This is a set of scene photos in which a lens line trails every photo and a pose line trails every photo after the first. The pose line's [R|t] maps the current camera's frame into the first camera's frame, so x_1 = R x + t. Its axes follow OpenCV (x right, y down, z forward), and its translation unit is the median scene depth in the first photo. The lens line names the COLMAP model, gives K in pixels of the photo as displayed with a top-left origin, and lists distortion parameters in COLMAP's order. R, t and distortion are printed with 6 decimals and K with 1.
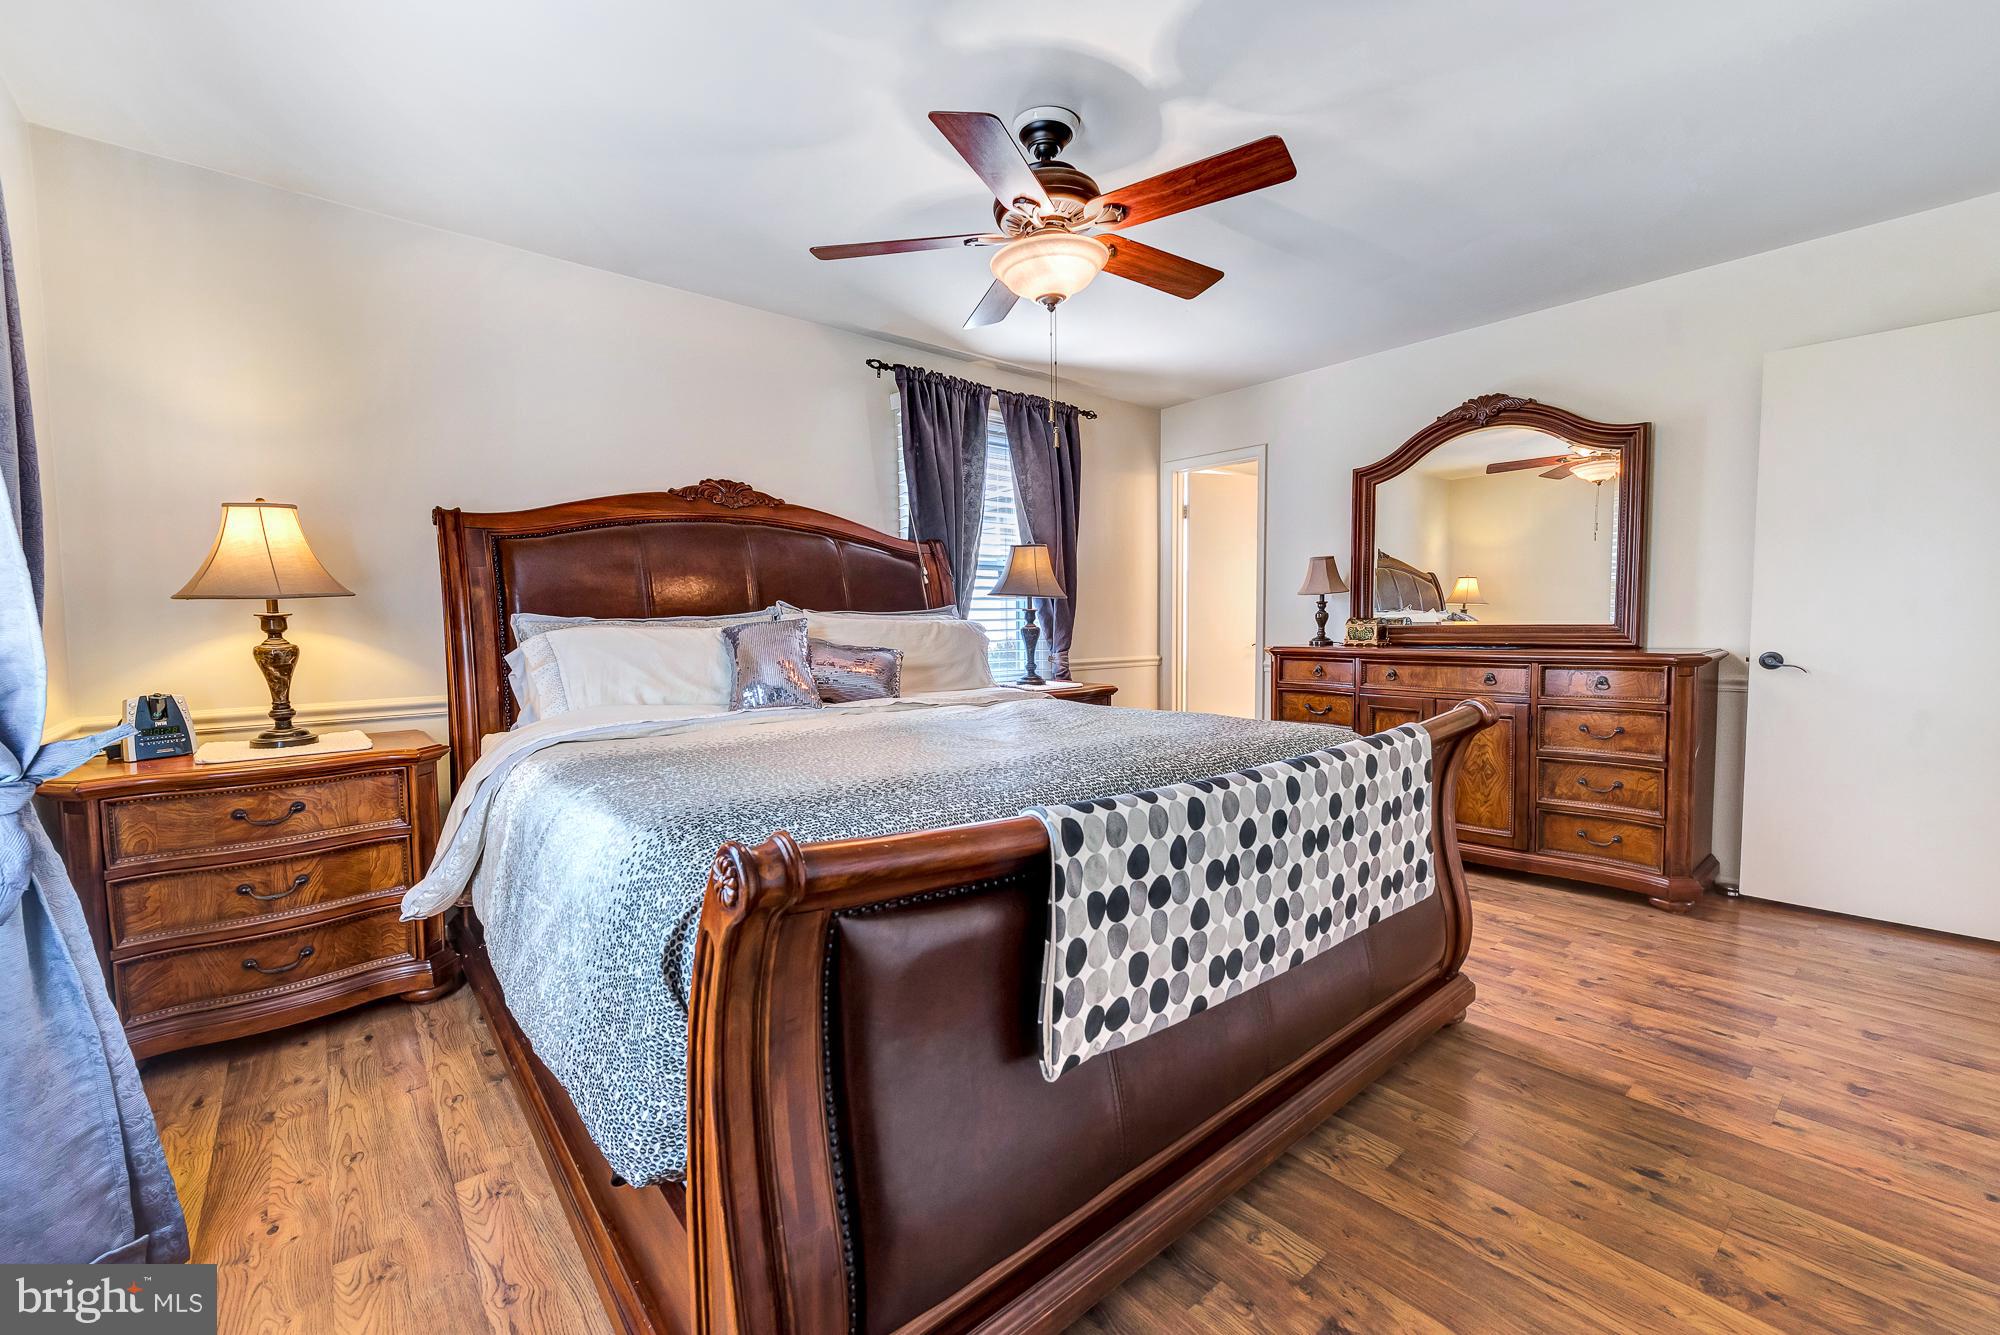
lens RADIAL K [[802.9, 0, 993.3], [0, 802.9, 675.3], [0, 0, 1]] dist [0.004078, -0.002699]
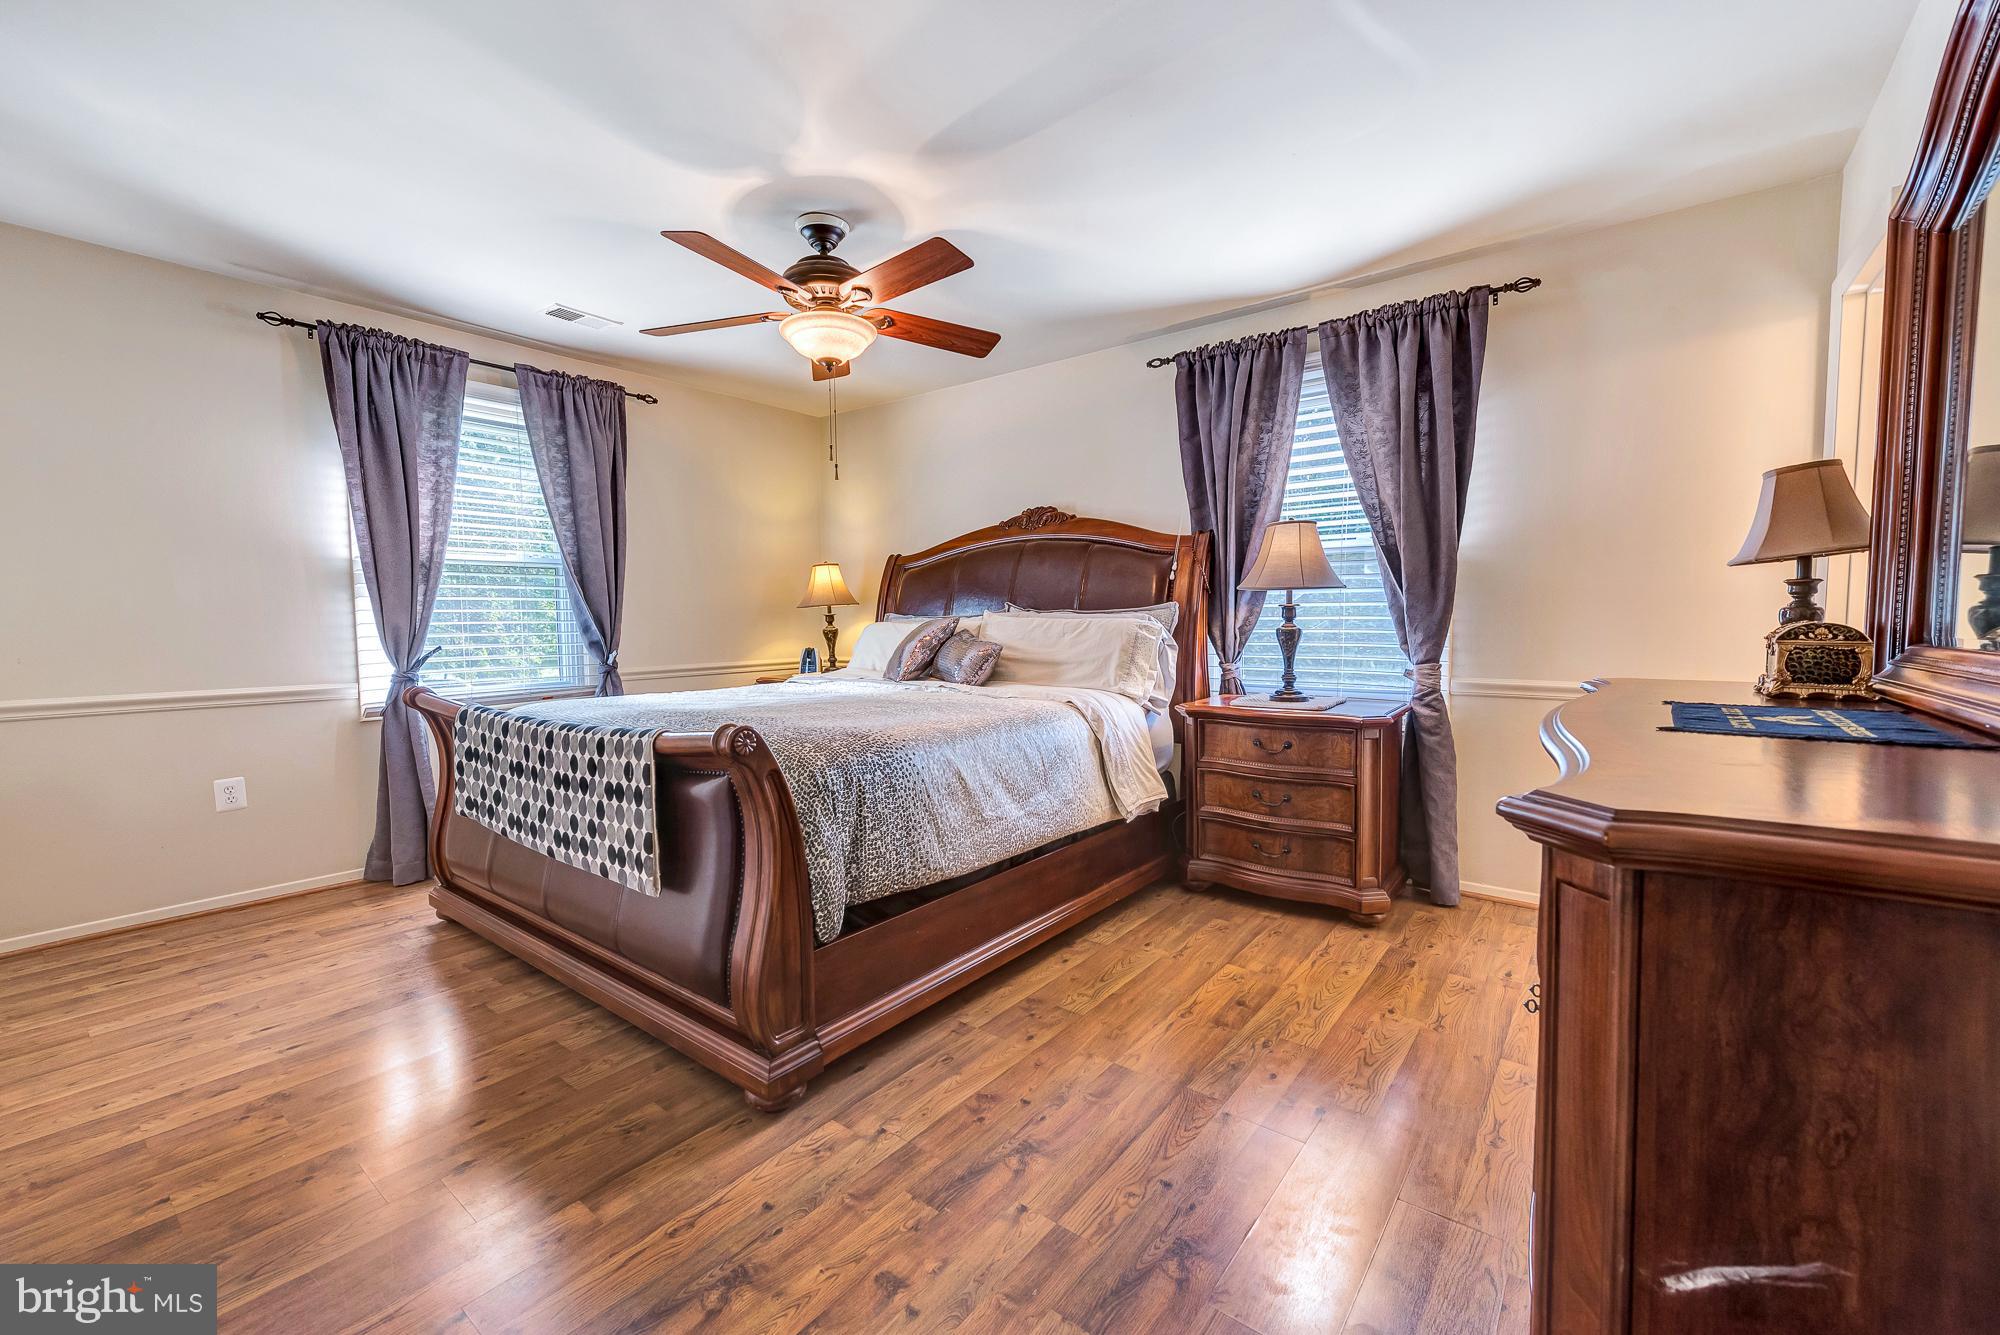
lens RADIAL K [[802.9, 0, 993.4], [0, 802.9, 665.9], [0, 0, 1]] dist [0.004078, -0.002699]
pose [[0.209332, 0.070596, -0.975293, 0.797902], [-0.059920, 0.996442, 0.059266, -0.054738], [0.976007, 0.046033, 0.212818, 0.587543]]
